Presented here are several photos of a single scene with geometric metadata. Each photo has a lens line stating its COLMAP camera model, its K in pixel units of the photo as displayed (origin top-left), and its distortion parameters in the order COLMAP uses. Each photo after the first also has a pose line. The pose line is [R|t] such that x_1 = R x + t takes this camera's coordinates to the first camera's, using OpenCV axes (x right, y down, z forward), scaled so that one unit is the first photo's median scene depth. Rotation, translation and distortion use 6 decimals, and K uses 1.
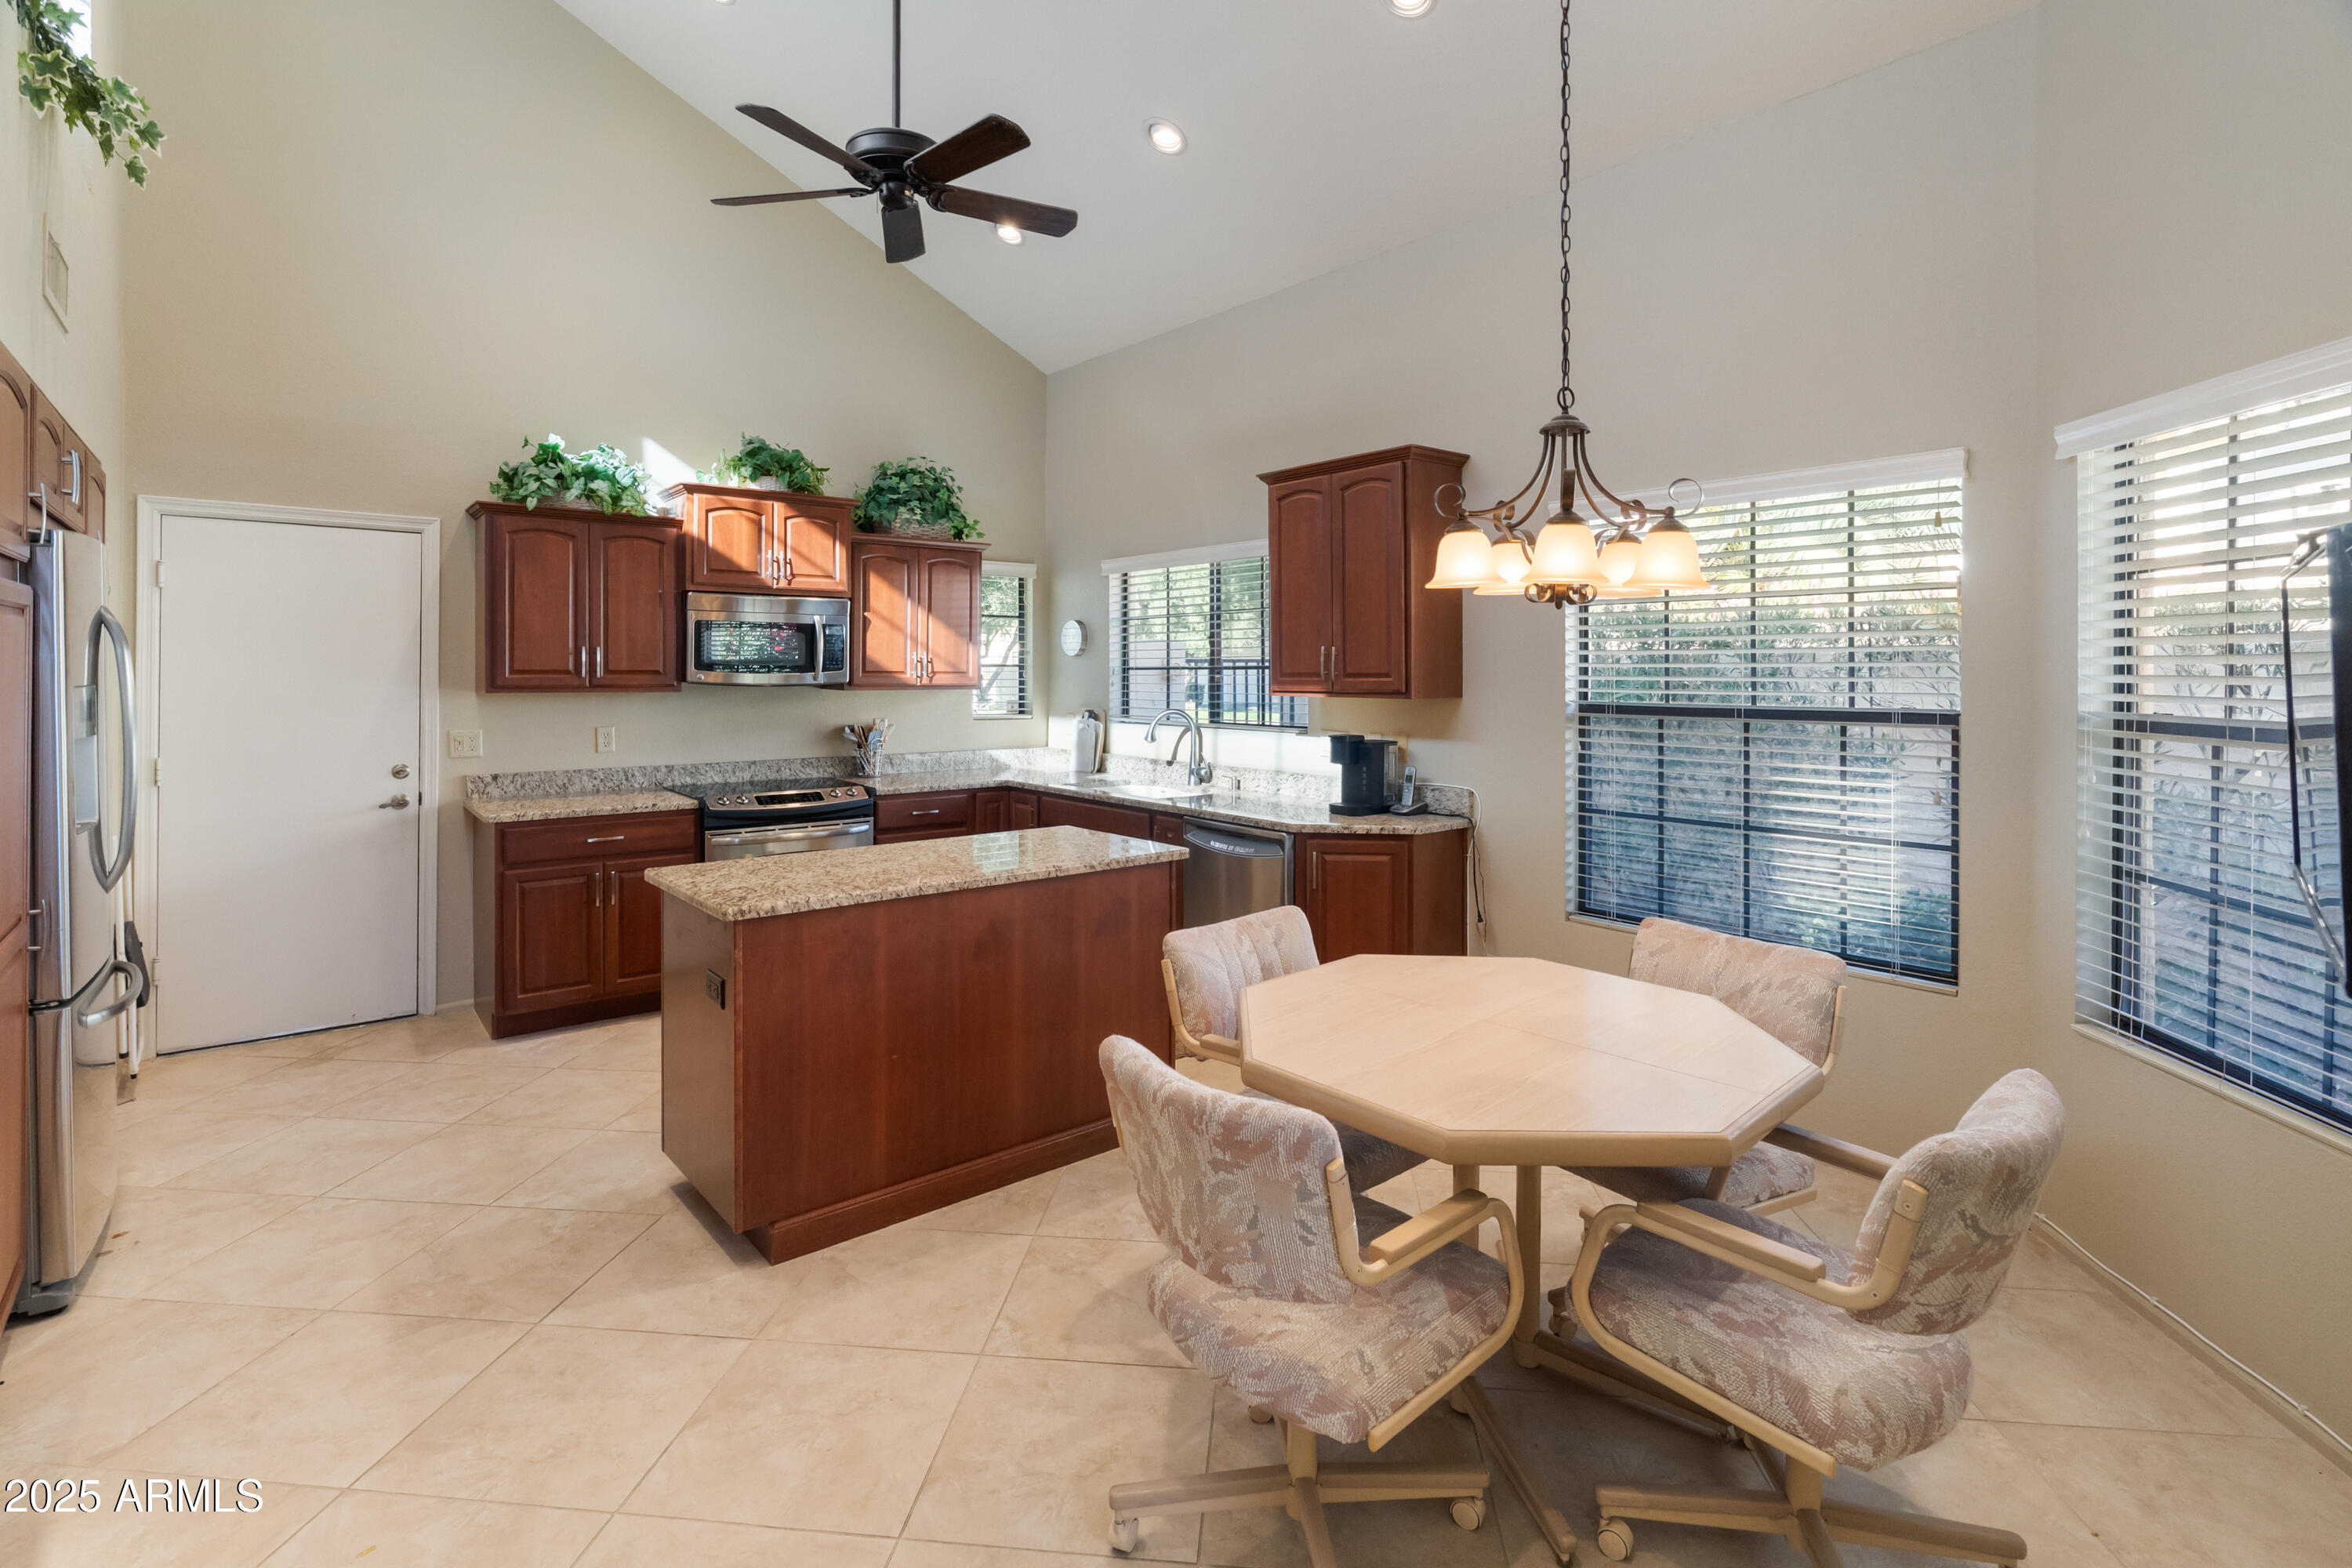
lens RADIAL K [[1087.0, 0, 1168.5], [0, 1087.0, 700.8], [0, 0, 1]] dist [-0.002143, -0.000159]
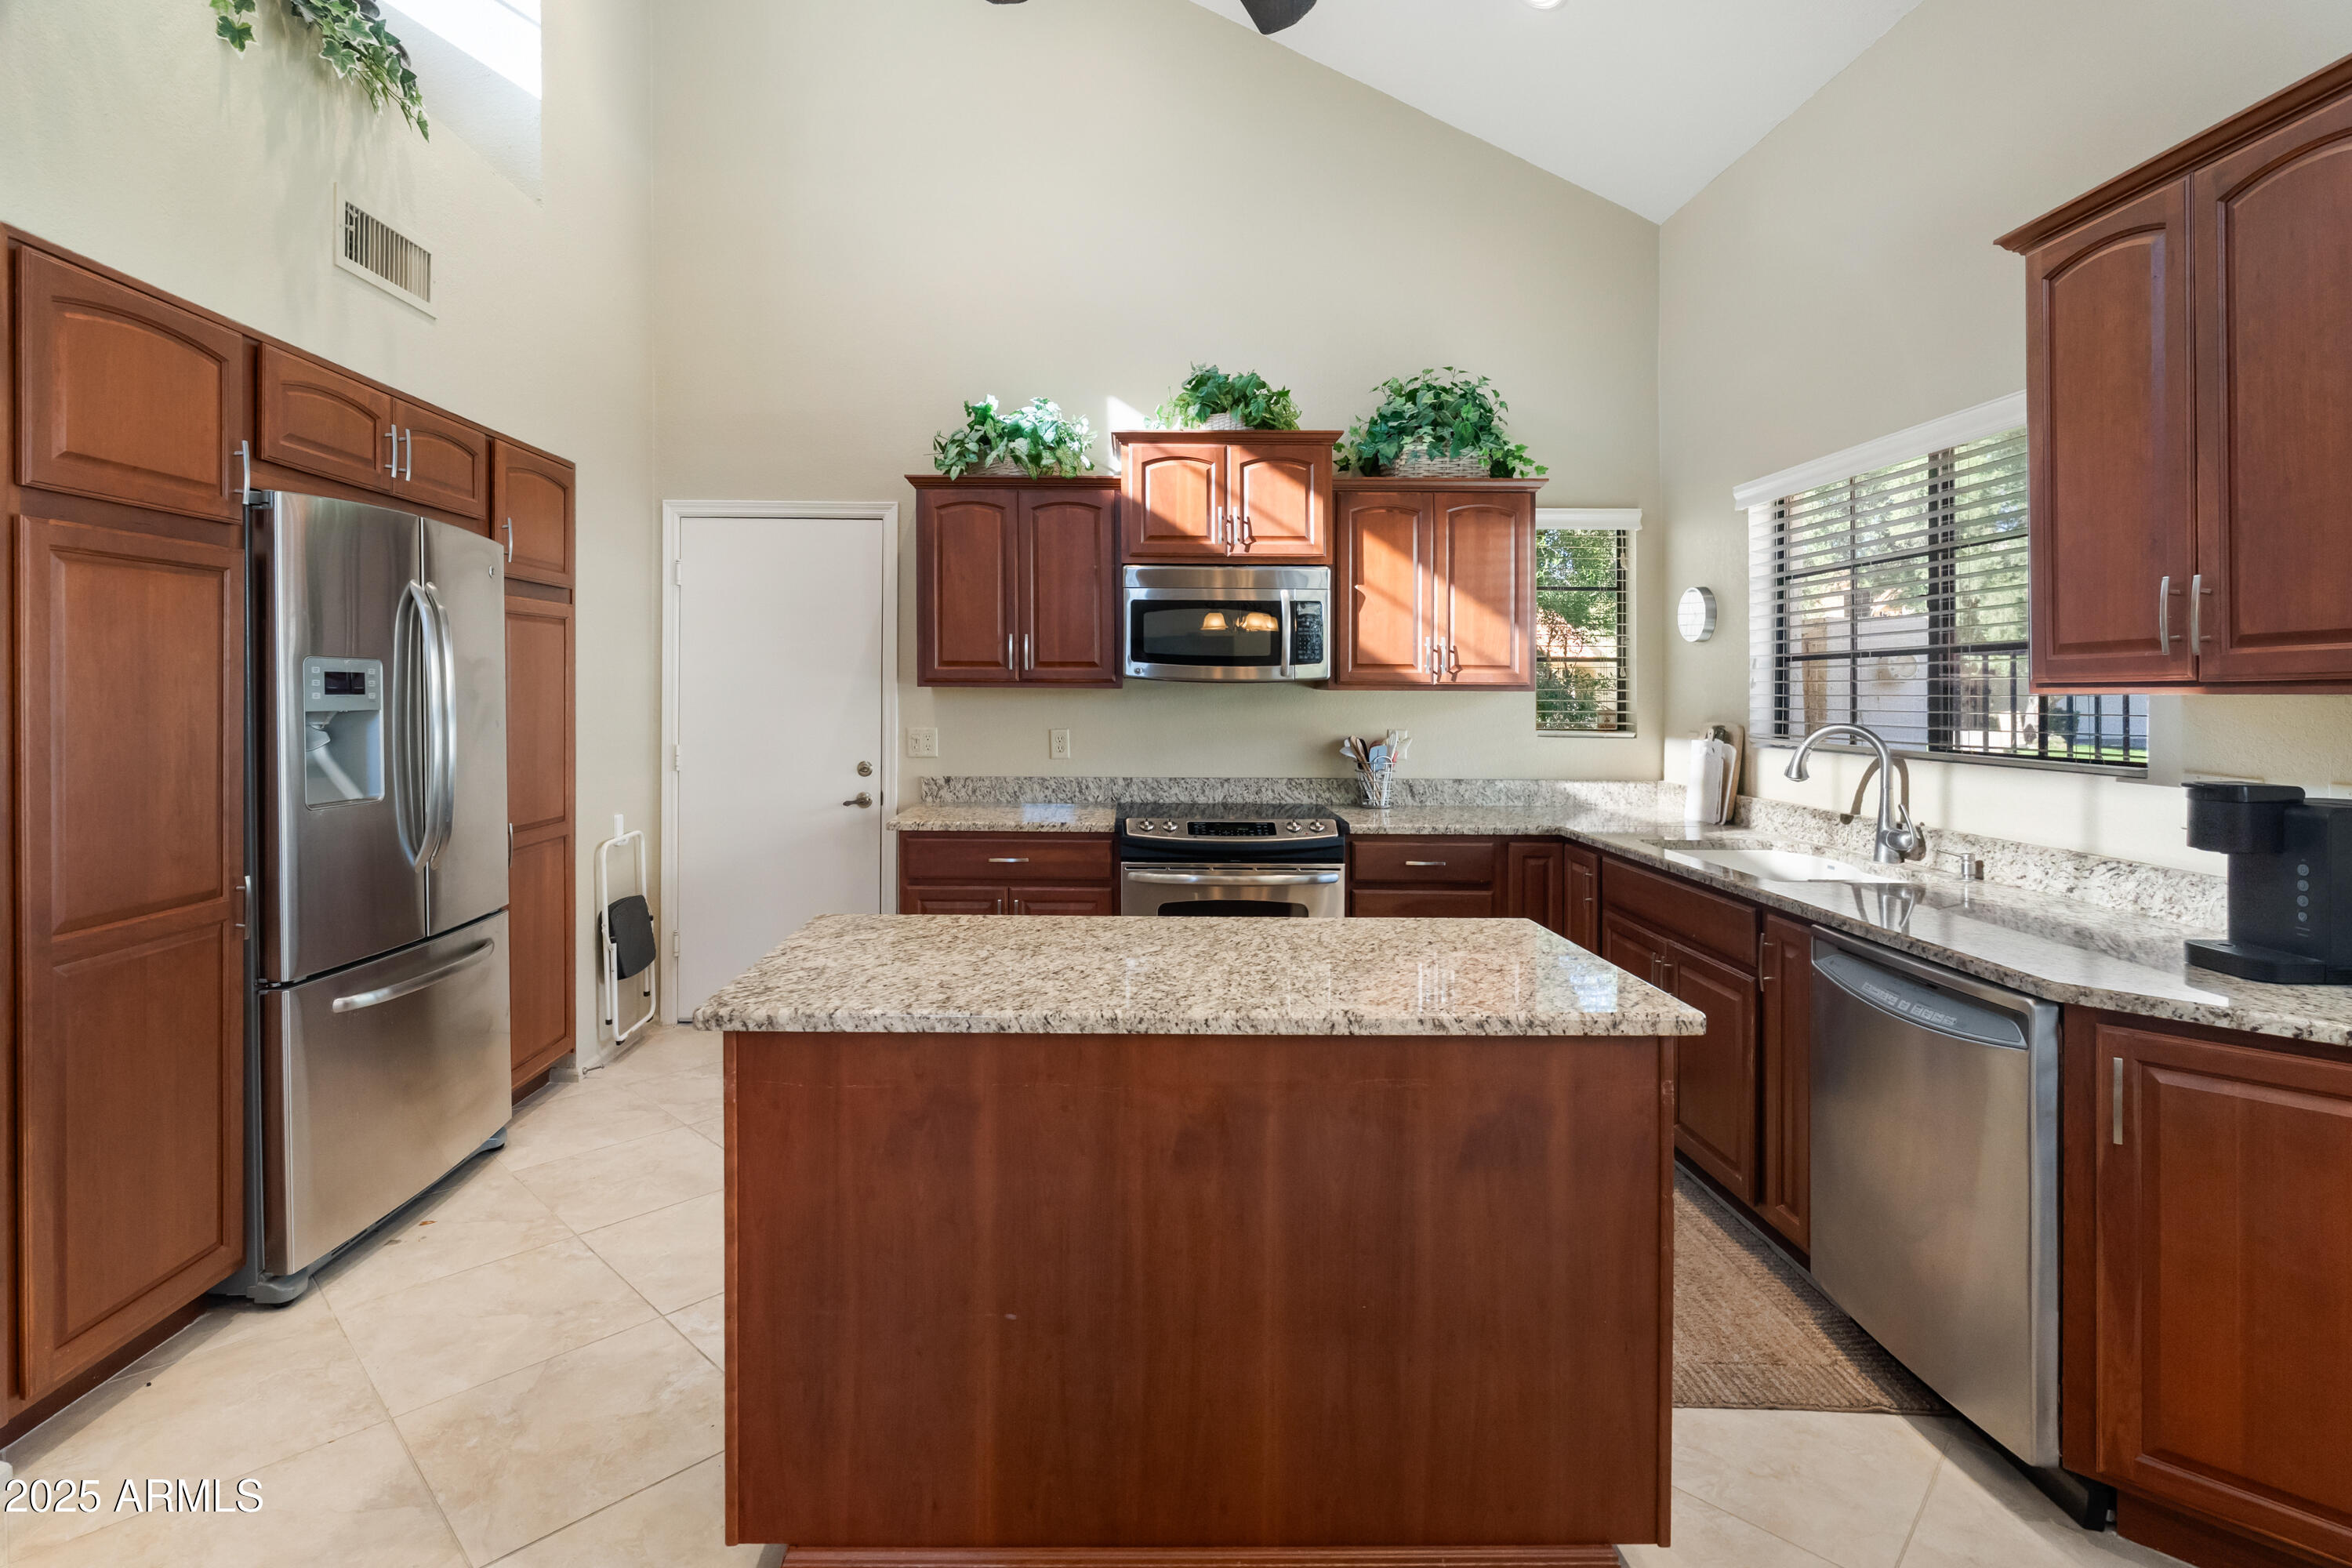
lens RADIAL K [[1087.0, 0, 1168.5], [0, 1087.0, 700.8], [0, 0, 1]] dist [-0.002143, -0.000159]
pose [[0.776239, 0.006347, -0.630407, 0.097482], [-0.020788, 0.999663, -0.015532, 0.012986], [0.630096, 0.025162, 0.776109, 0.379843]]
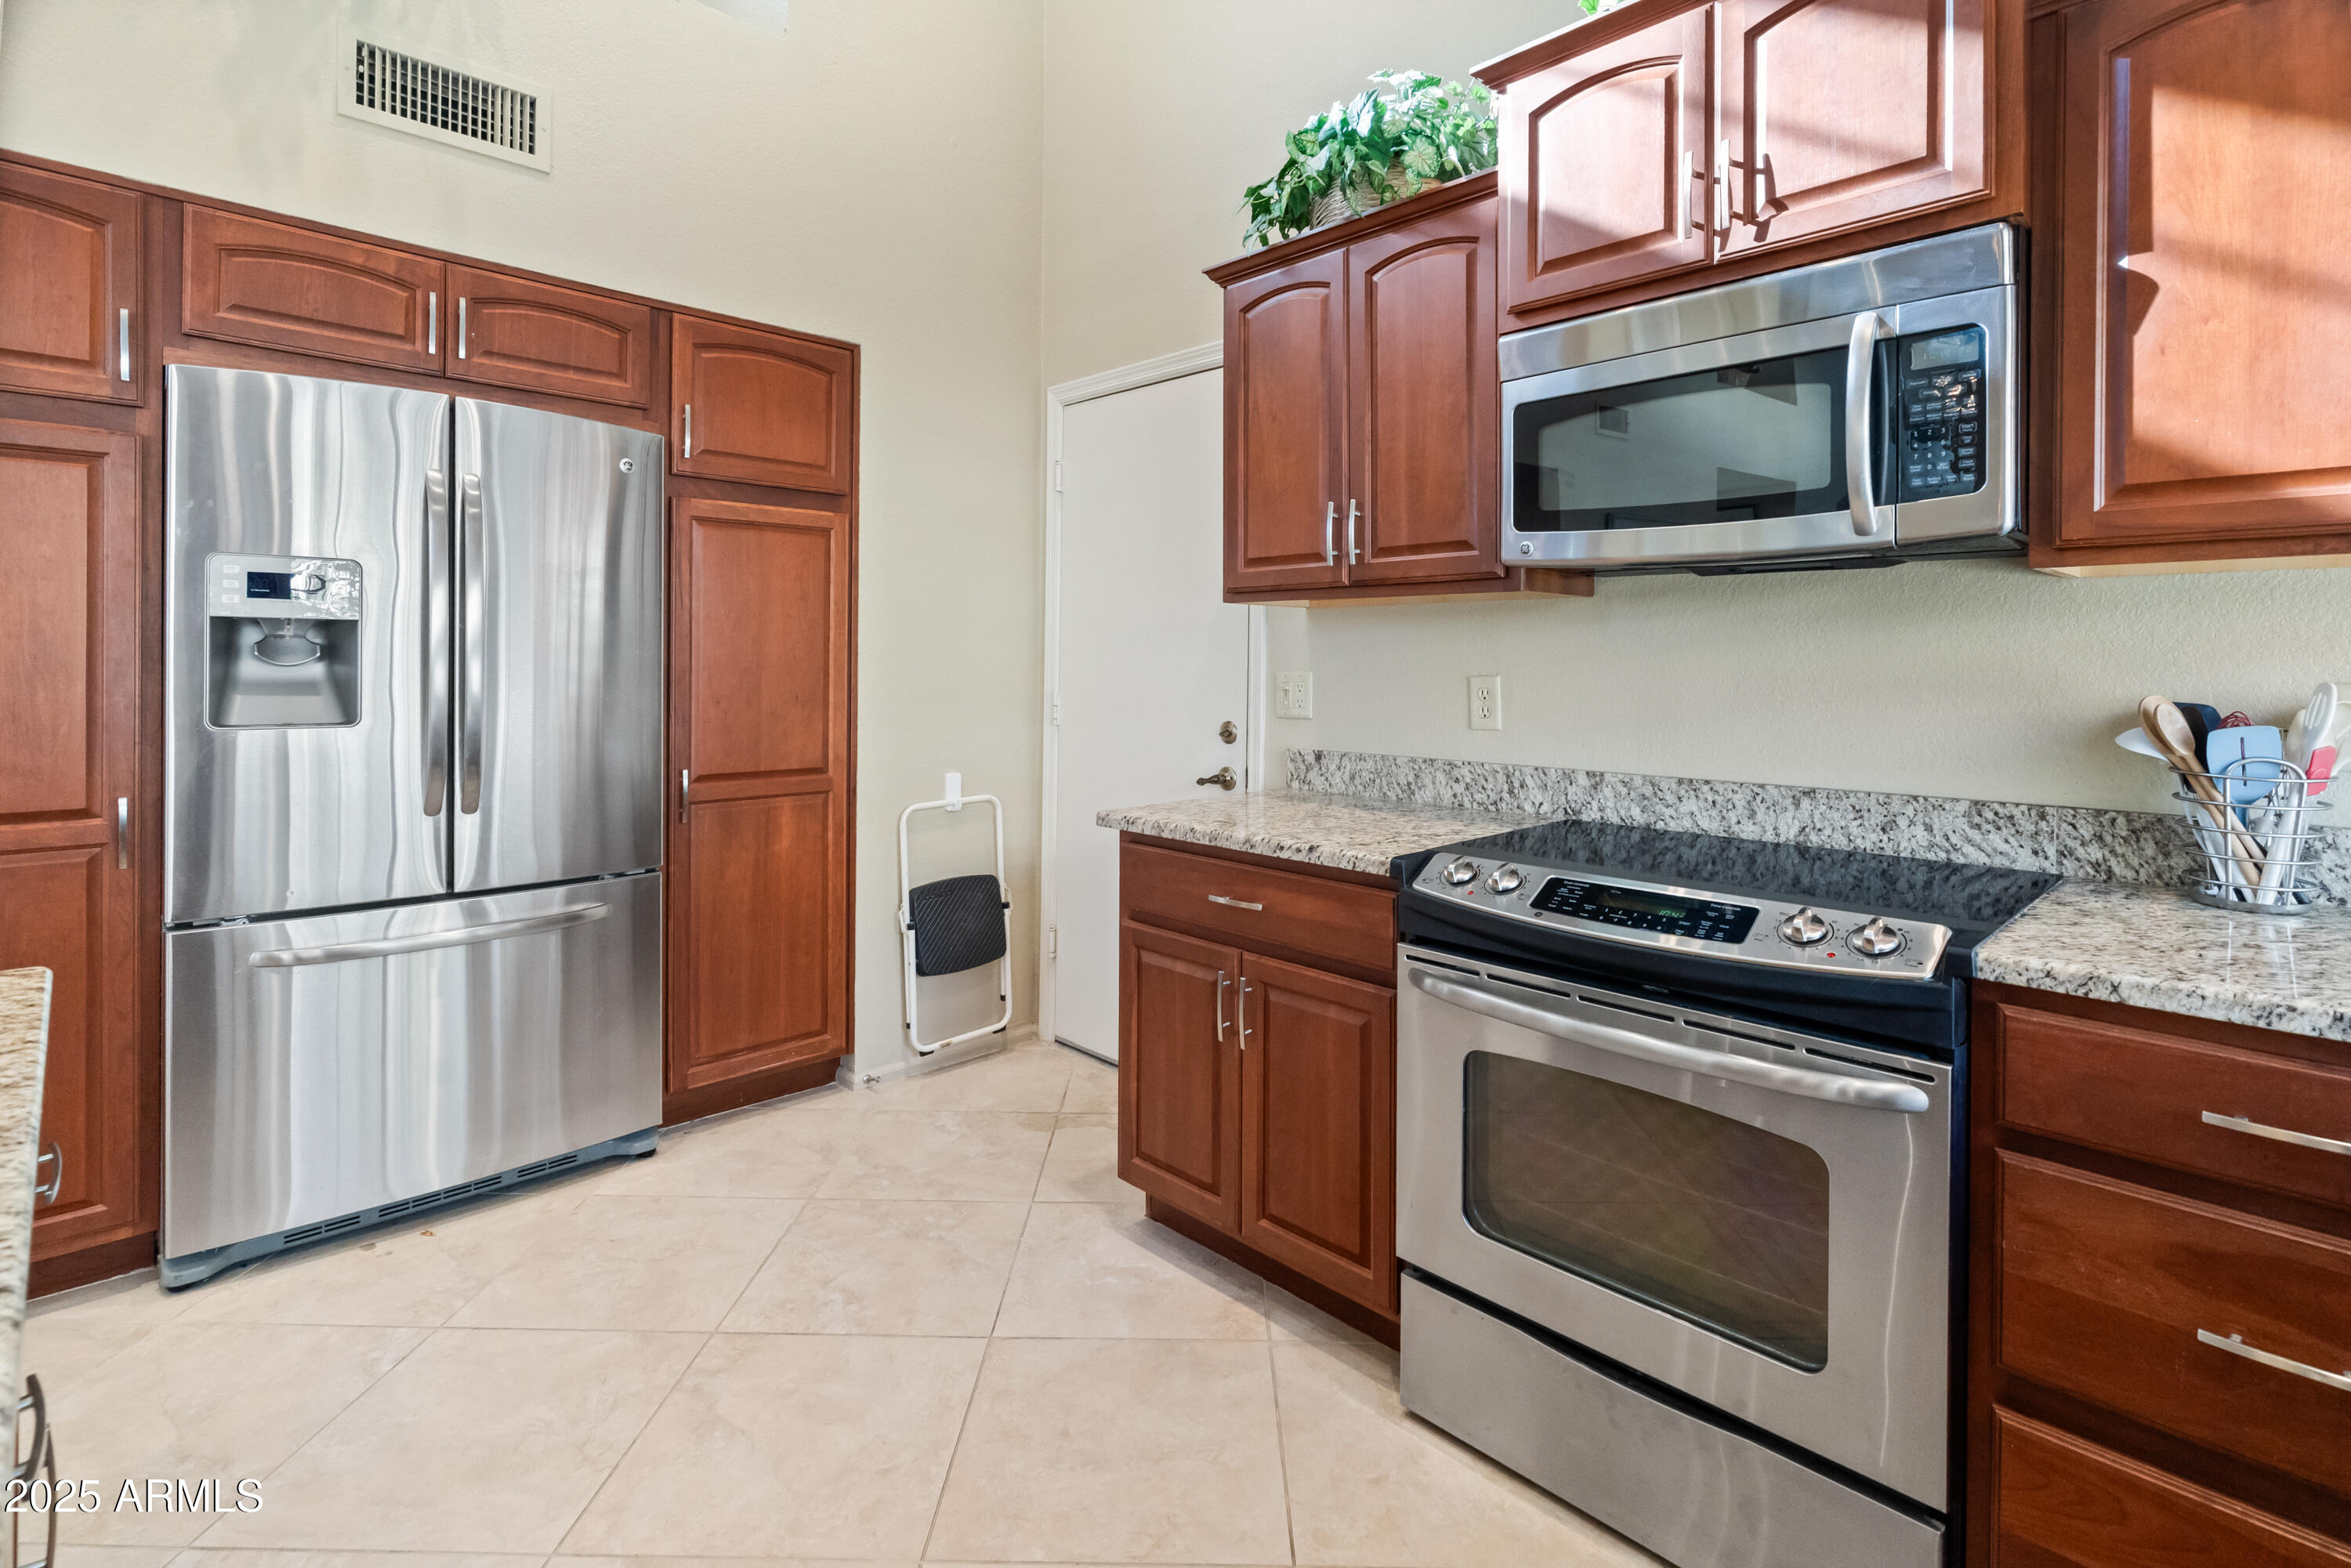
lens RADIAL K [[1122.4, 0, 1199.8], [0, 1122.4, 674.2], [0, 0, 1]] dist [-0.002308, -0.000170]
pose [[0.077324, 0.006278, -0.996986, -0.034861], [-0.033843, 0.999420, 0.003669, 0.025747], [0.996431, 0.033458, 0.077491, 0.839509]]
